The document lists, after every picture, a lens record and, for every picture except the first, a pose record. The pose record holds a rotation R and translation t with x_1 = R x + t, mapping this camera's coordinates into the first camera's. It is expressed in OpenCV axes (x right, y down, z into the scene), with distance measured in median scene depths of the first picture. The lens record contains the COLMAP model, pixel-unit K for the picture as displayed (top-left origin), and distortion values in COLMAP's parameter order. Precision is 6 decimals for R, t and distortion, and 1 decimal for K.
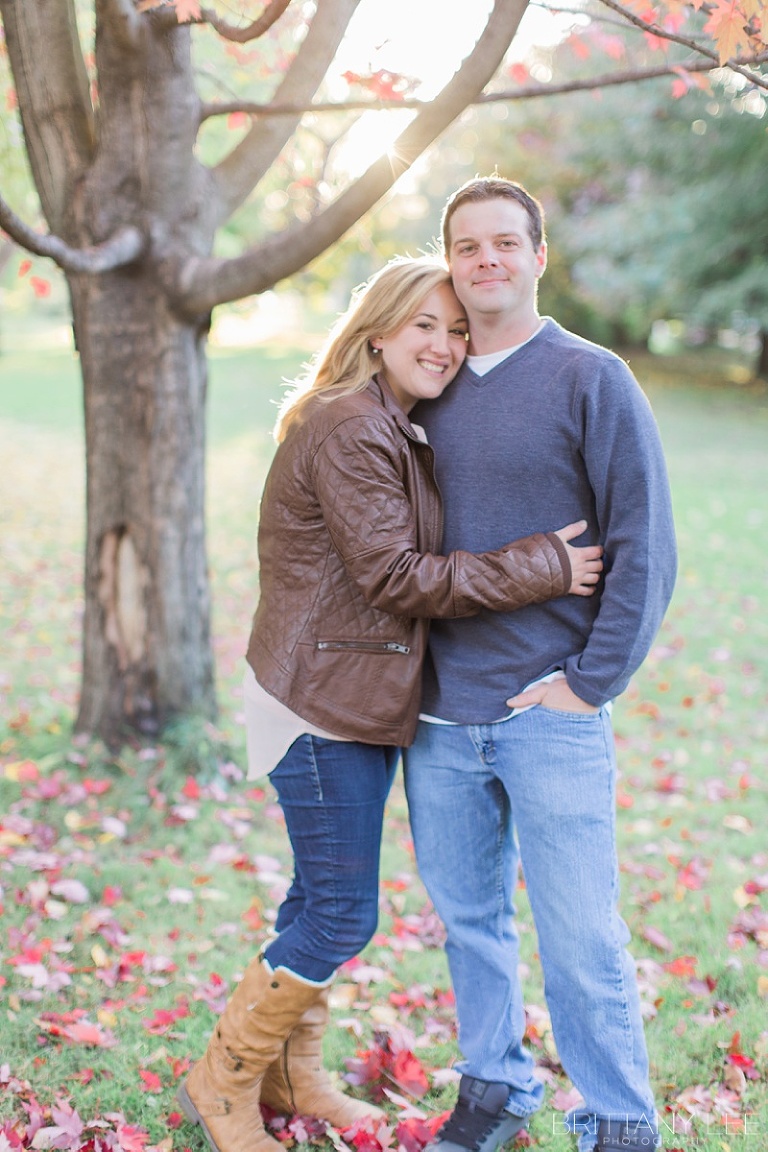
lens RADIAL K [[1943.4, 0, 382.5], [0, 1943.4, 648.0], [0, 0, 1]] dist [0.022664, -0.057802]
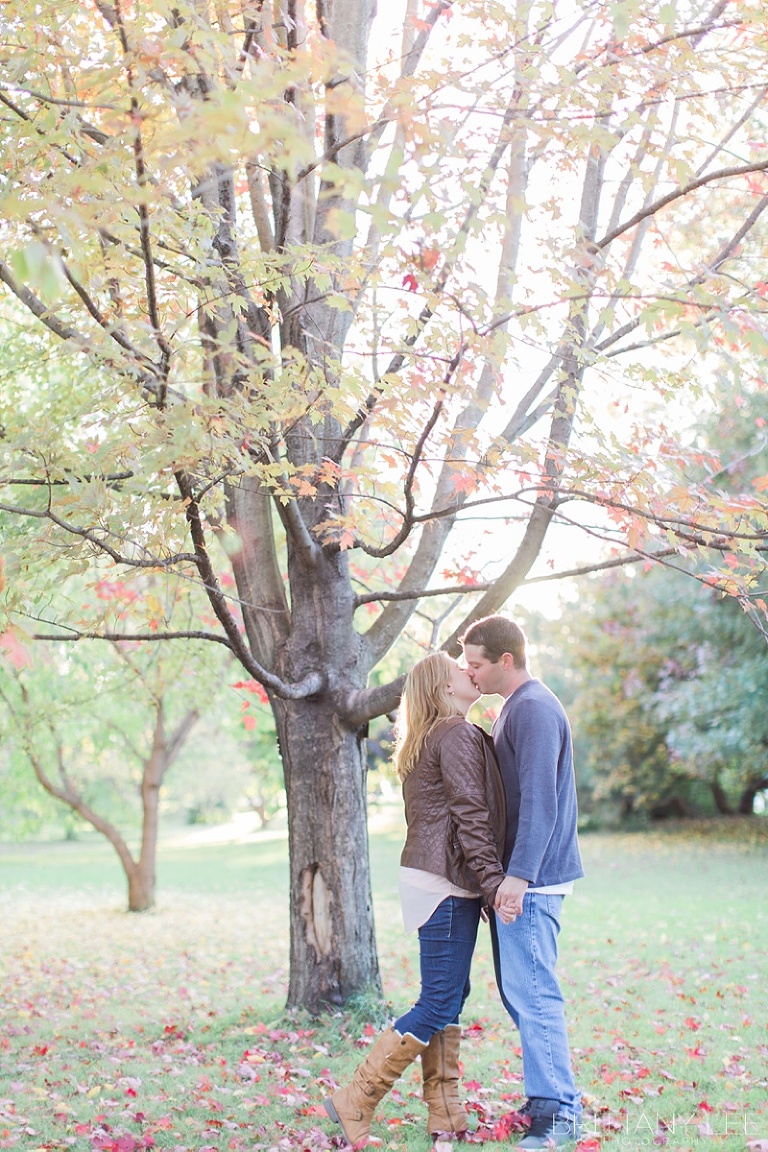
lens RADIAL K [[1943.4, 0, 382.5], [0, 1943.4, 648.0], [0, 0, 1]] dist [0.022664, -0.057802]
pose [[0.996425, -0.065139, -0.053791, 0.012620], [0.049388, 0.965770, -0.254656, 0.167714], [0.068538, 0.251089, 0.965535, -0.524480]]
